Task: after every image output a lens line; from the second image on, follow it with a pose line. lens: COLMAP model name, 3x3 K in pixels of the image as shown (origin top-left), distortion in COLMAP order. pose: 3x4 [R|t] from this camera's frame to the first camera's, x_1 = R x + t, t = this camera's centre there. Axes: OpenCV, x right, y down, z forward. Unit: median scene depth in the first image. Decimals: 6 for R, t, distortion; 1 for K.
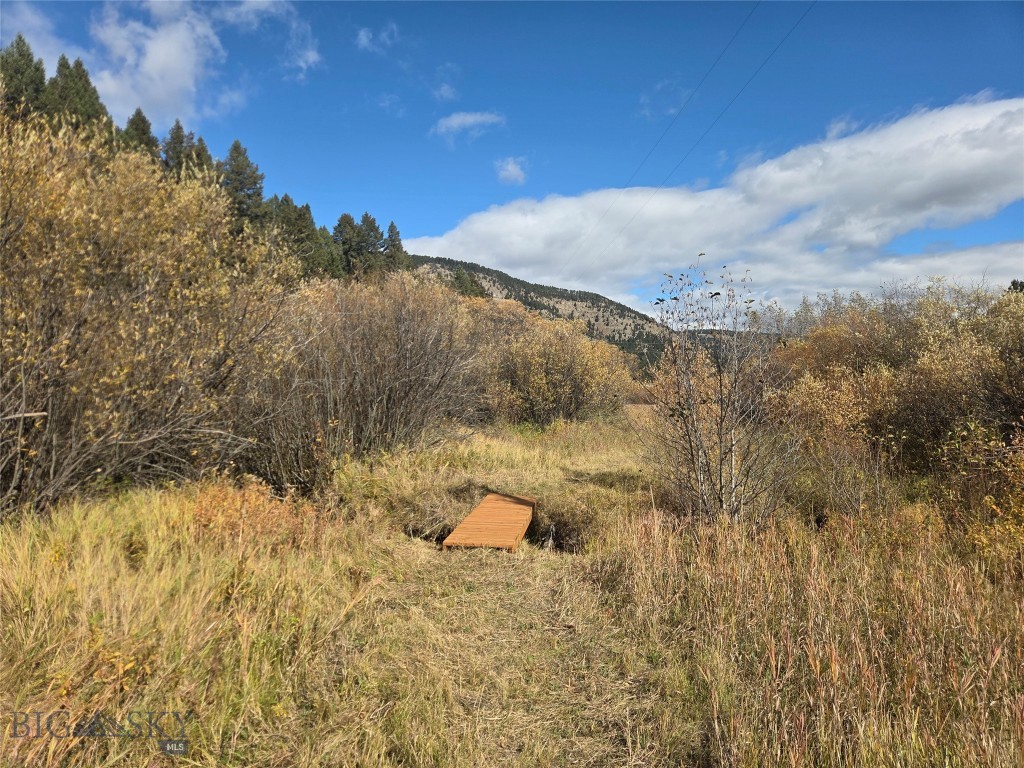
lens RADIAL K [[697.3, 0, 512.0], [0, 697.3, 384.0], [0, 0, 1]] dist [0.058787, -0.000390]
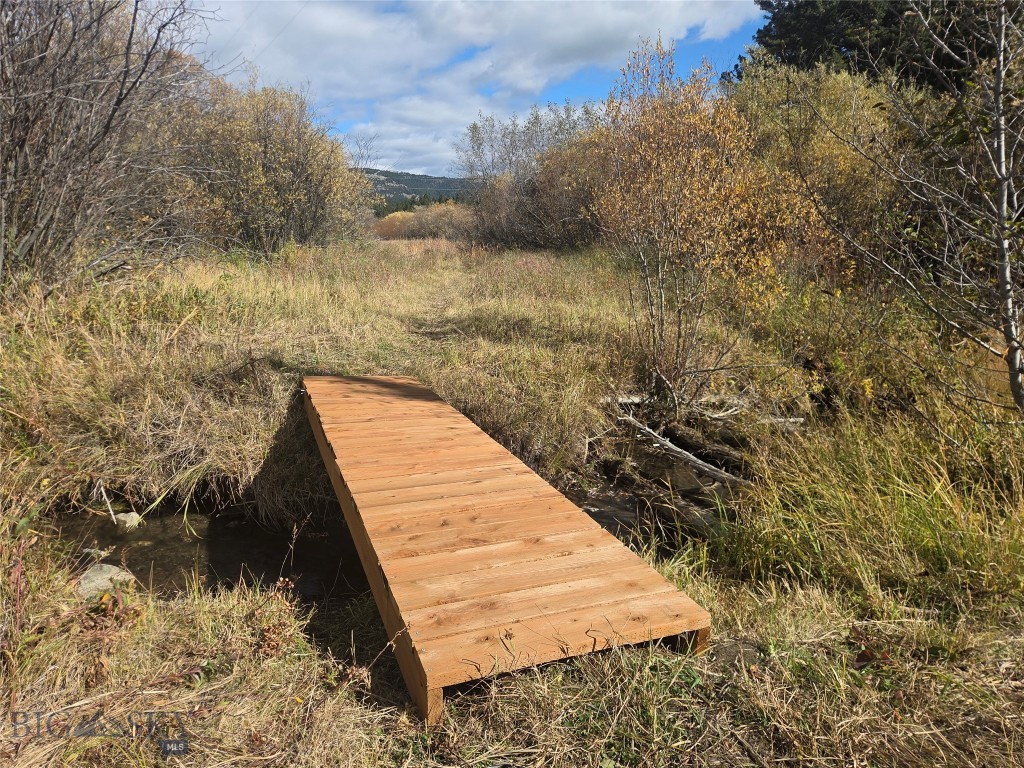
lens RADIAL K [[583.7, 0, 512.0], [0, 583.7, 384.0], [0, 0, 1]] dist [0.001725, 0.000224]
pose [[0.864592, -0.109177, 0.490471, -0.021395], [-0.022025, 0.966937, 0.254061, 0.013632], [-0.501992, -0.230462, 0.833601, 0.134003]]
